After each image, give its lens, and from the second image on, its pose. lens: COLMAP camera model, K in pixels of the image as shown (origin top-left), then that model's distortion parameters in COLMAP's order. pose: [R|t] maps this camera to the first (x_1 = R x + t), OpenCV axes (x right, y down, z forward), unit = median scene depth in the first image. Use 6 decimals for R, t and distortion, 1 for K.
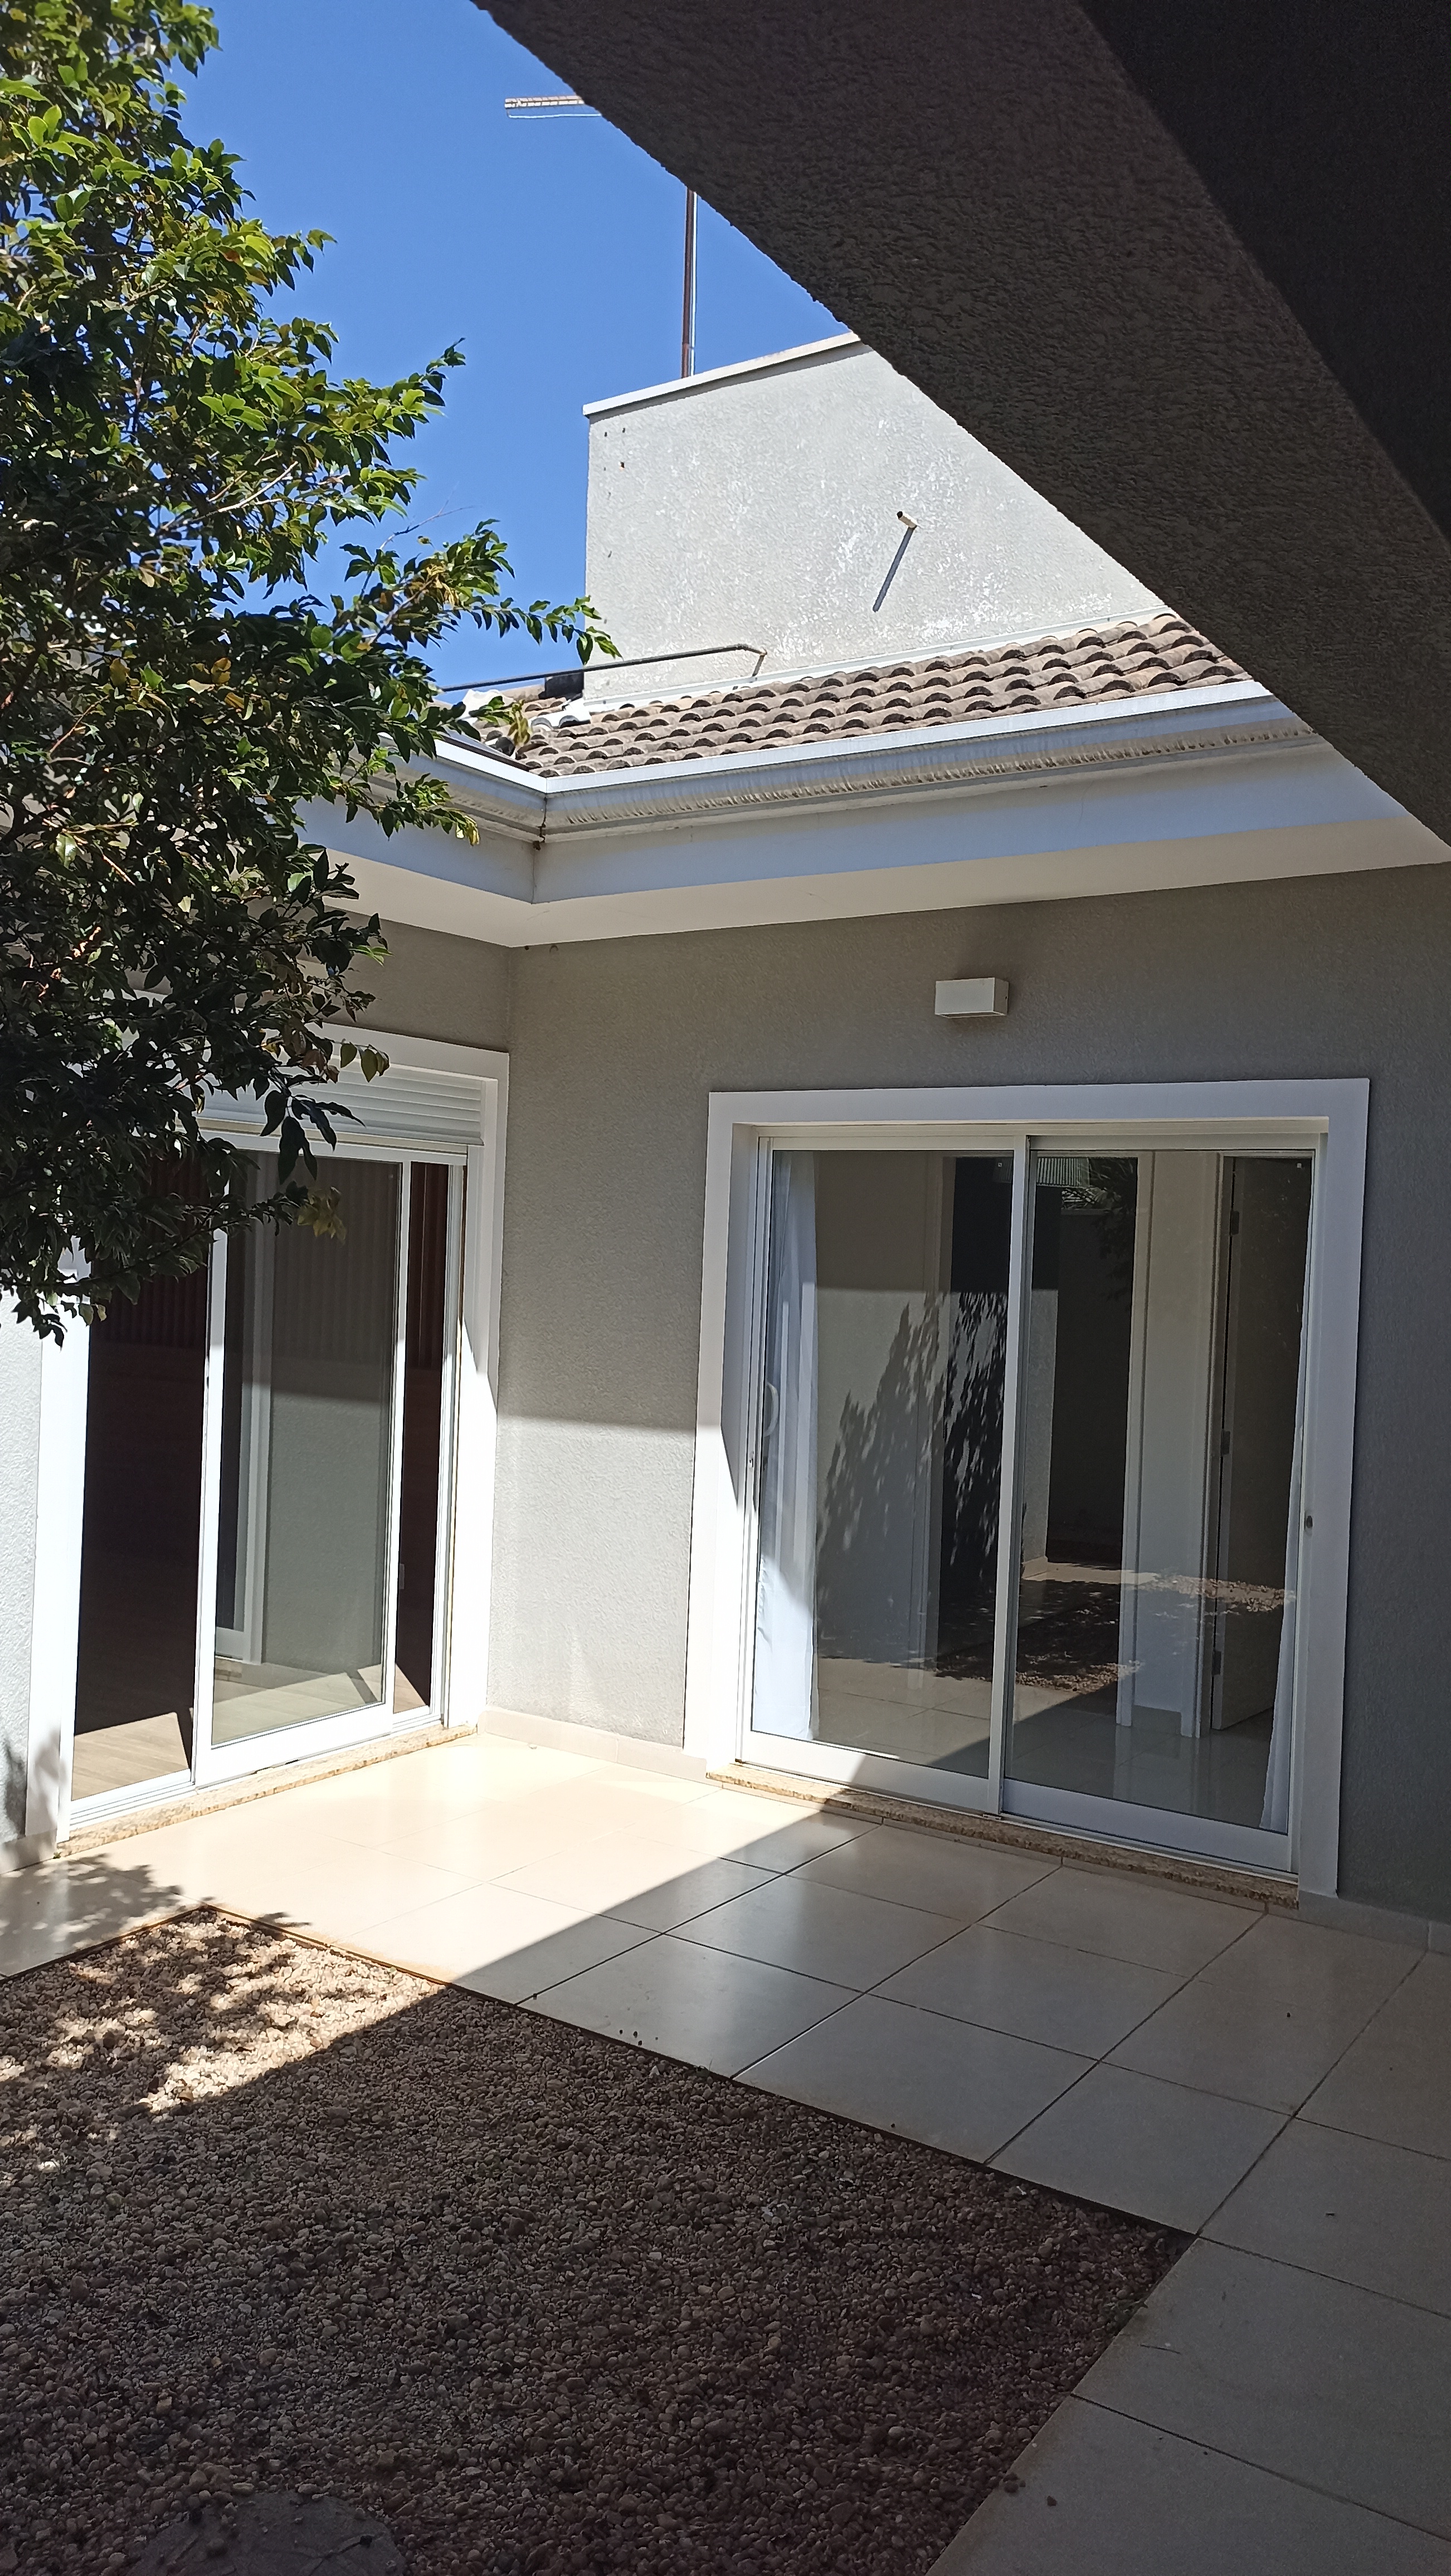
lens RADIAL K [[1898.4, 0, 725.5], [0, 1898.4, 1288.0], [0, 0, 1]] dist [0.003783, 0.000503]
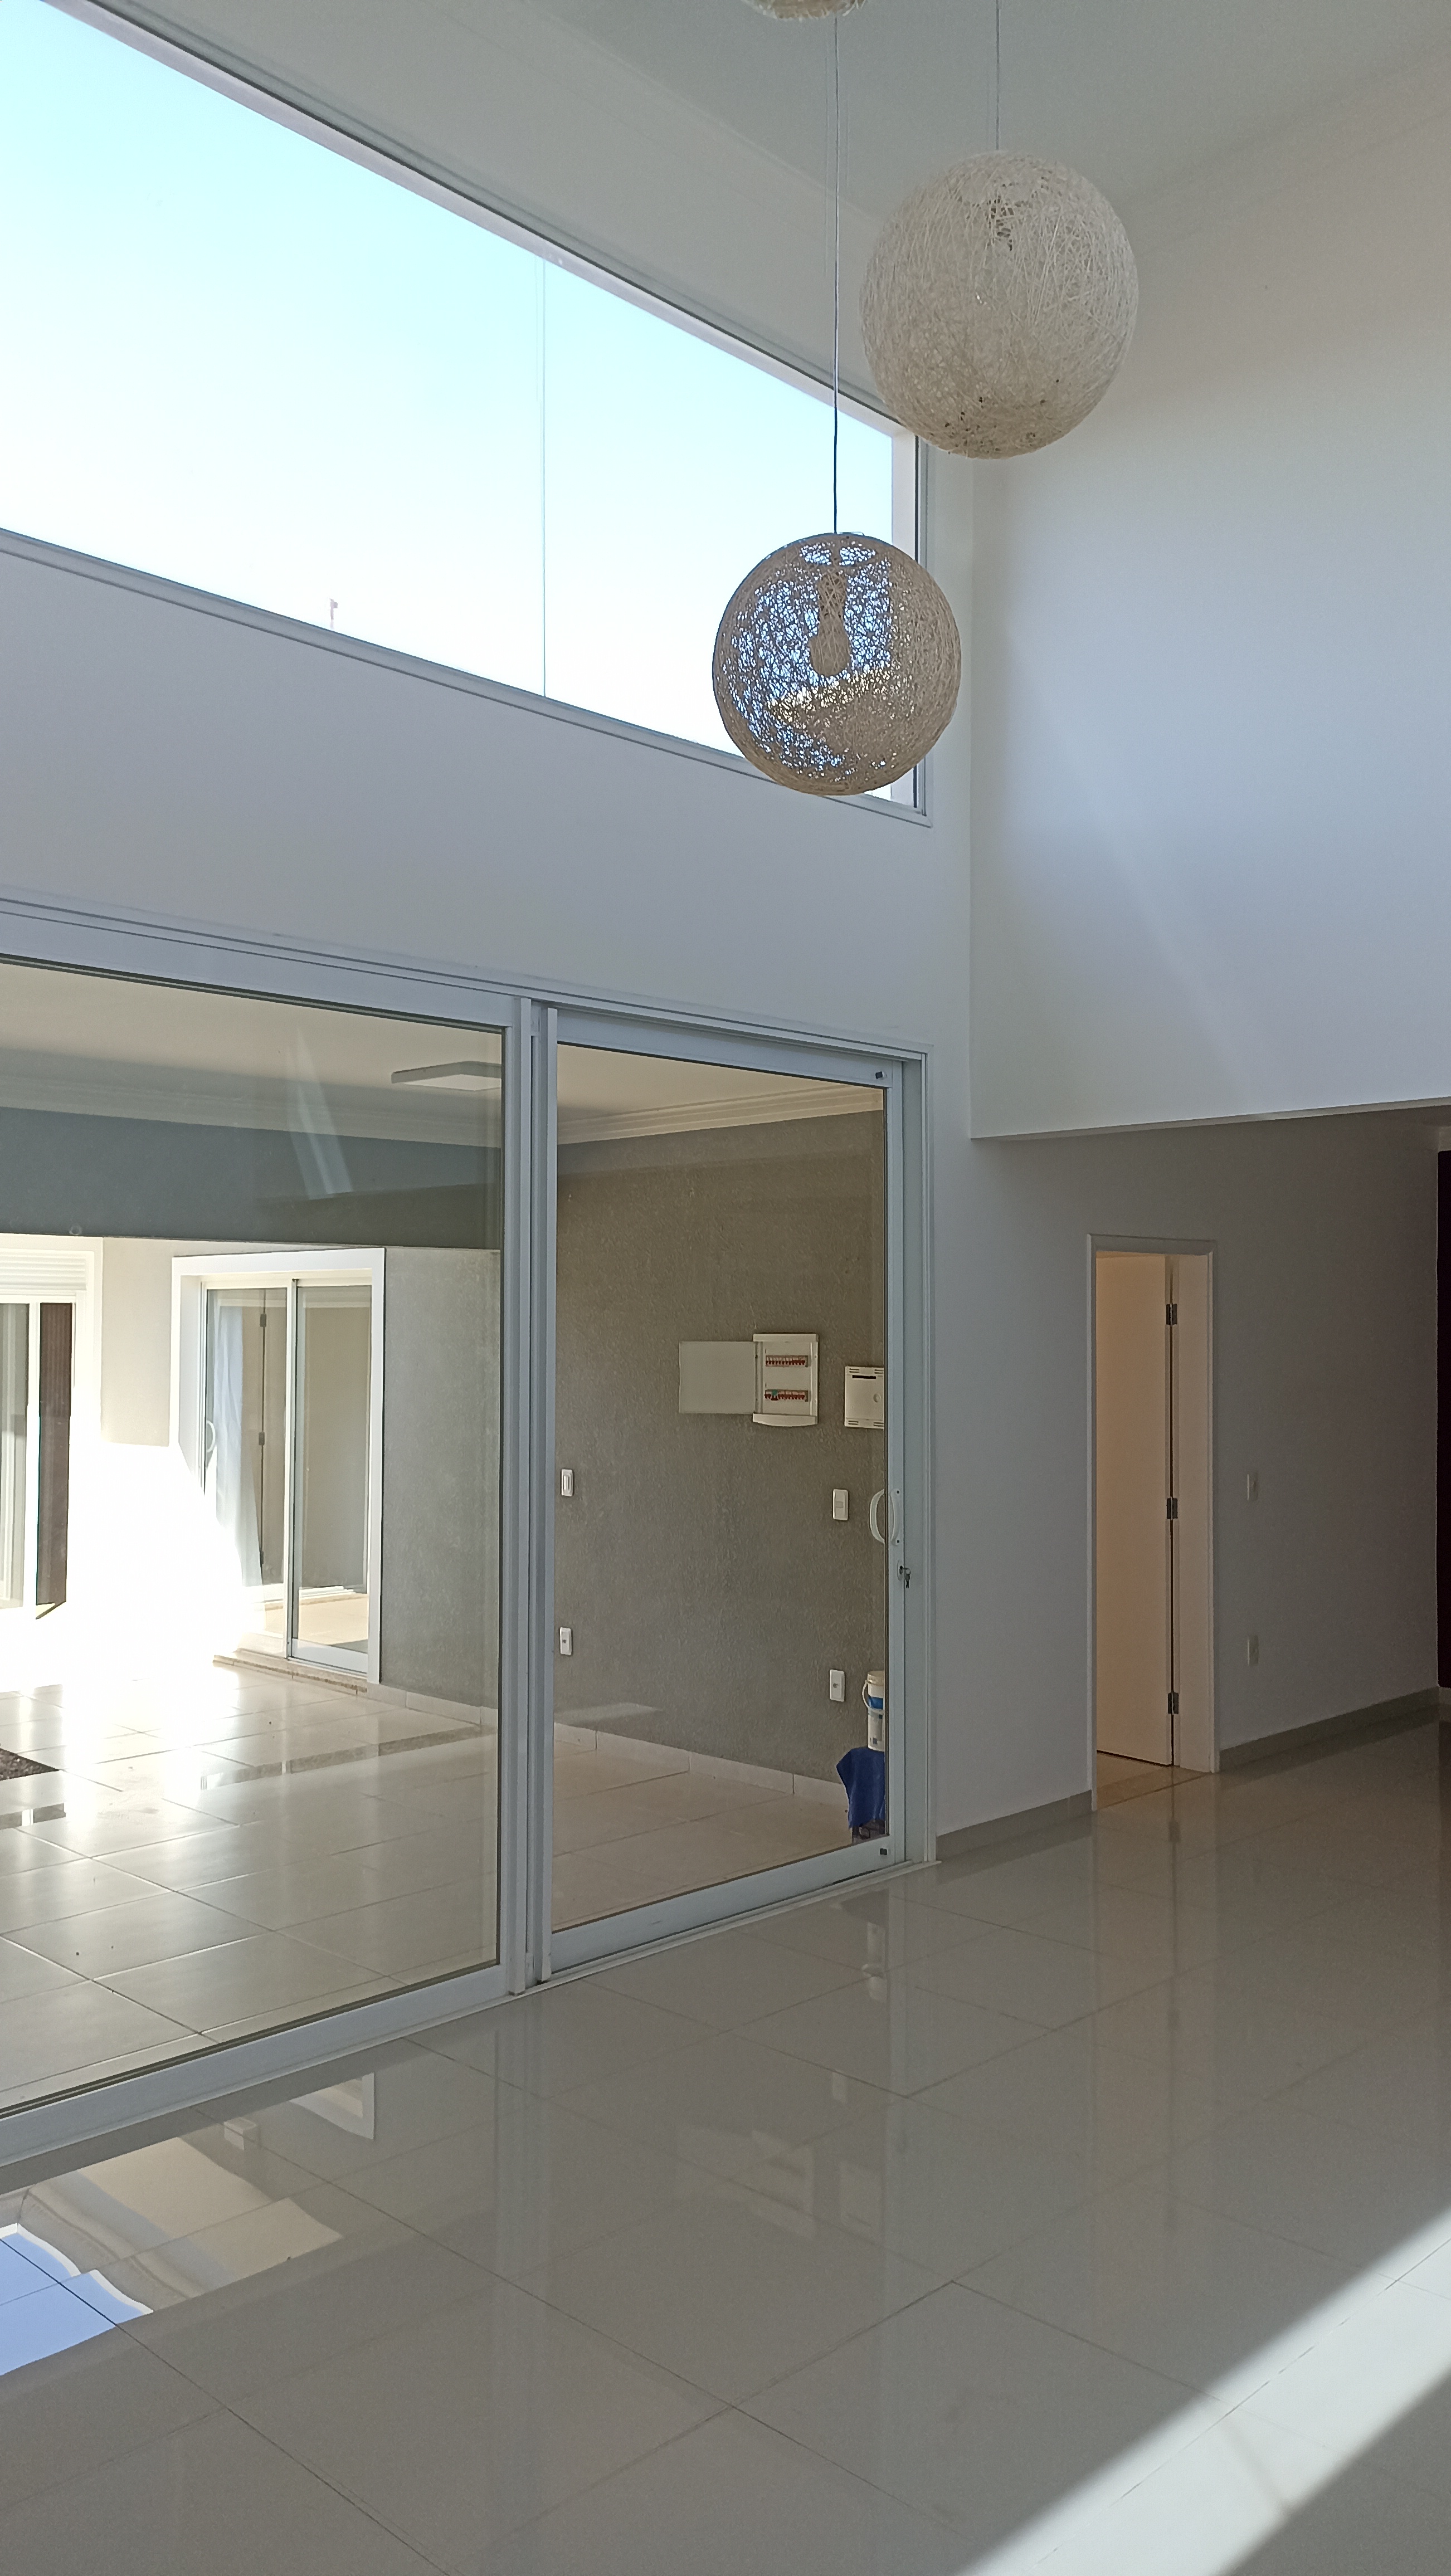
lens RADIAL K [[1898.4, 0, 725.5], [0, 1898.4, 1288.0], [0, 0, 1]] dist [0.003783, 0.000503]
pose [[0.980473, -0.038196, -0.192908, 0.836004], [0.029310, 0.998383, -0.048708, 0.026328], [0.194456, 0.042103, 0.980007, -0.631805]]
